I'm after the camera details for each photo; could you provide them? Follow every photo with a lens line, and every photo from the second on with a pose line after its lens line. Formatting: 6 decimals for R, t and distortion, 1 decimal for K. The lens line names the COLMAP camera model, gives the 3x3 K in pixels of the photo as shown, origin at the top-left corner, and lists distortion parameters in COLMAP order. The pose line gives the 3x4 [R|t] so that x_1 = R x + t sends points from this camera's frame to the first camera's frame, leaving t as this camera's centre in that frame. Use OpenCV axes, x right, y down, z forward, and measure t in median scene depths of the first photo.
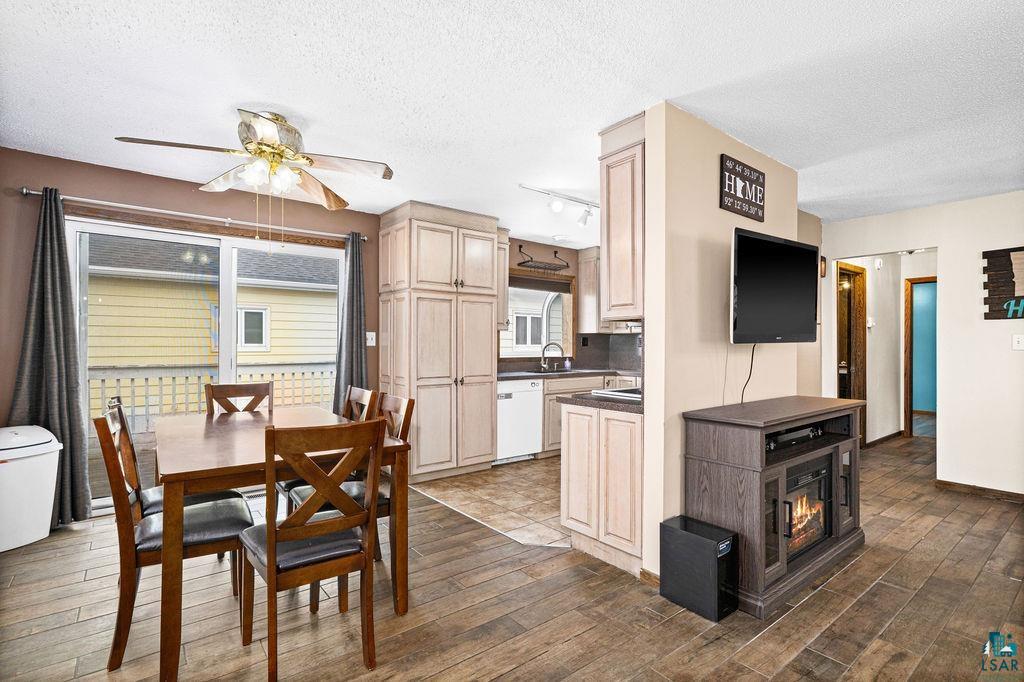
lens RADIAL K [[489.2, 0, 505.9], [0, 489.2, 339.7], [0, 0, 1]] dist [-0.001158, 0.002234]
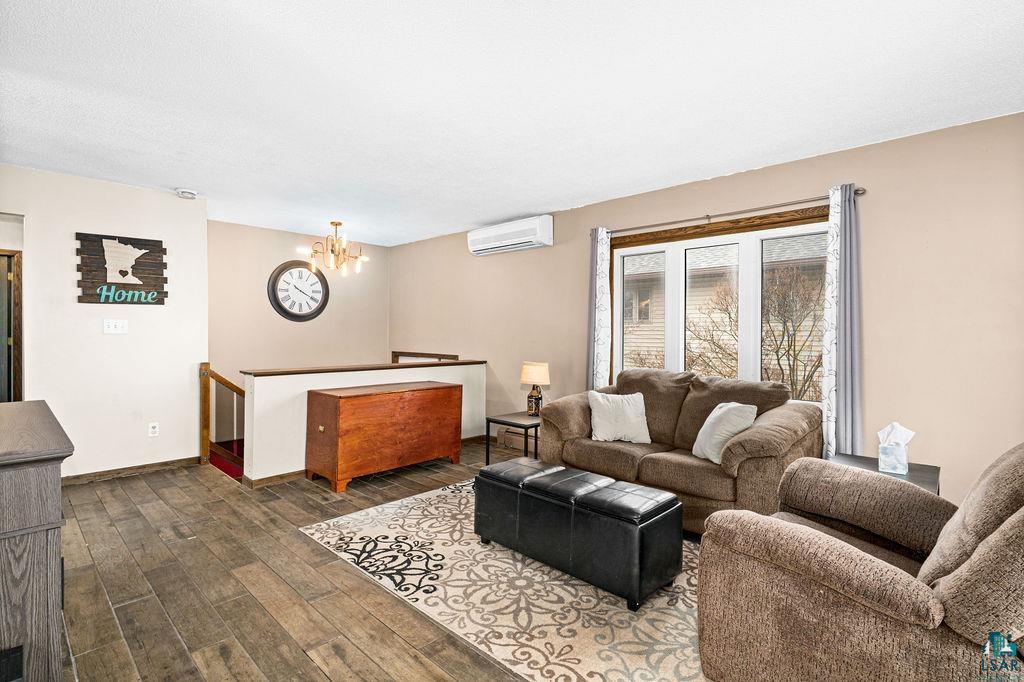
lens RADIAL K [[489.2, 0, 513.1], [0, 489.2, 336.7], [0, 0, 1]] dist [-0.001158, 0.002234]
pose [[-0.147486, -0.013953, 0.988966, -0.099839], [-0.014350, 0.999825, 0.011966, 0.002123], [-0.988960, -0.012426, -0.147661, 0.255262]]
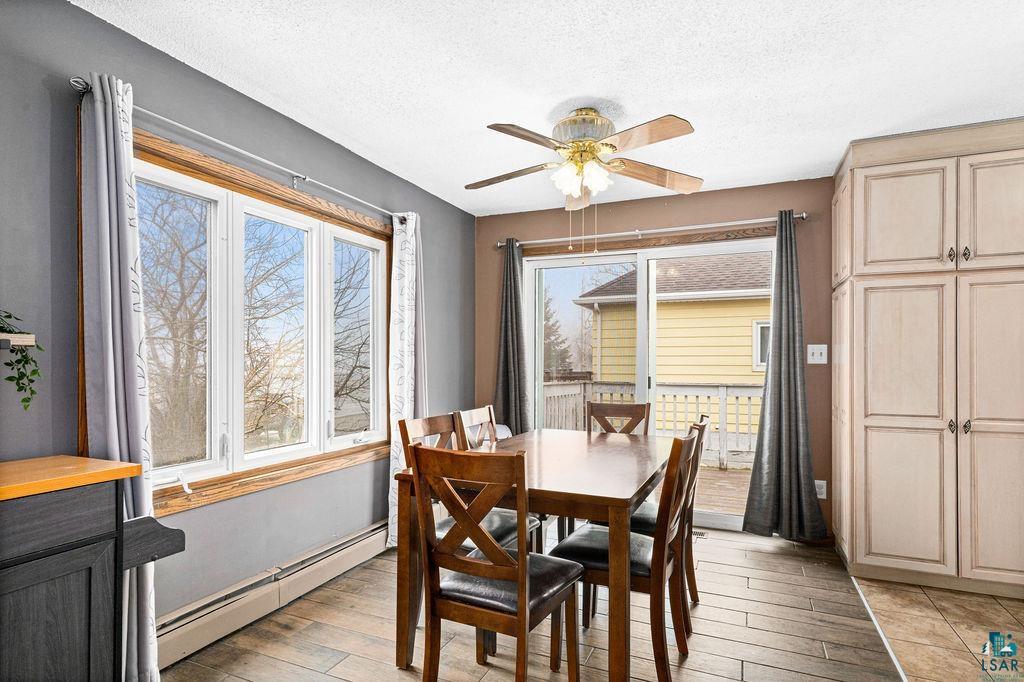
lens RADIAL K [[541.5, 0, 510.8], [0, 541.5, 356.1], [0, 0, 1]] dist [0.003807, 0.000064]
pose [[0.473684, -0.012195, -0.880611, 0.213820], [0.007623, 0.999923, -0.009747, 0.005661], [0.880662, -0.002096, 0.473740, 0.242193]]
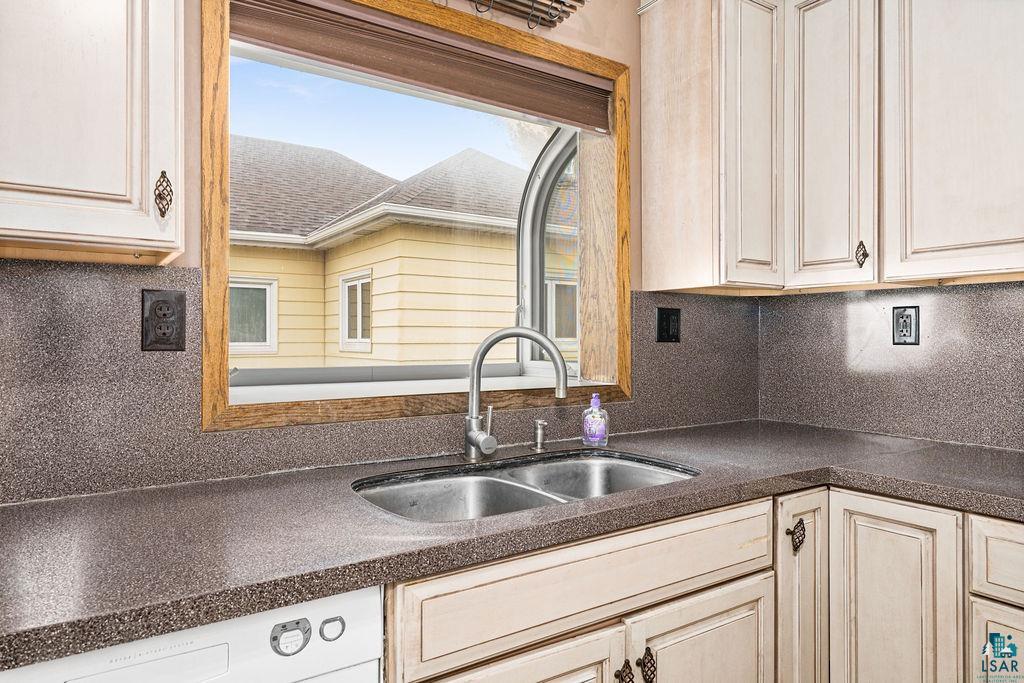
lens RADIAL K [[639.4, 0, 505.8], [0, 639.4, 336.4], [0, 0, 1]] dist [0.001909, -0.000194]
pose [[0.997477, -0.005748, -0.070758, 0.143667], [0.006380, 0.999942, 0.008708, 0.009868], [0.070704, -0.009137, 0.997455, 0.946386]]
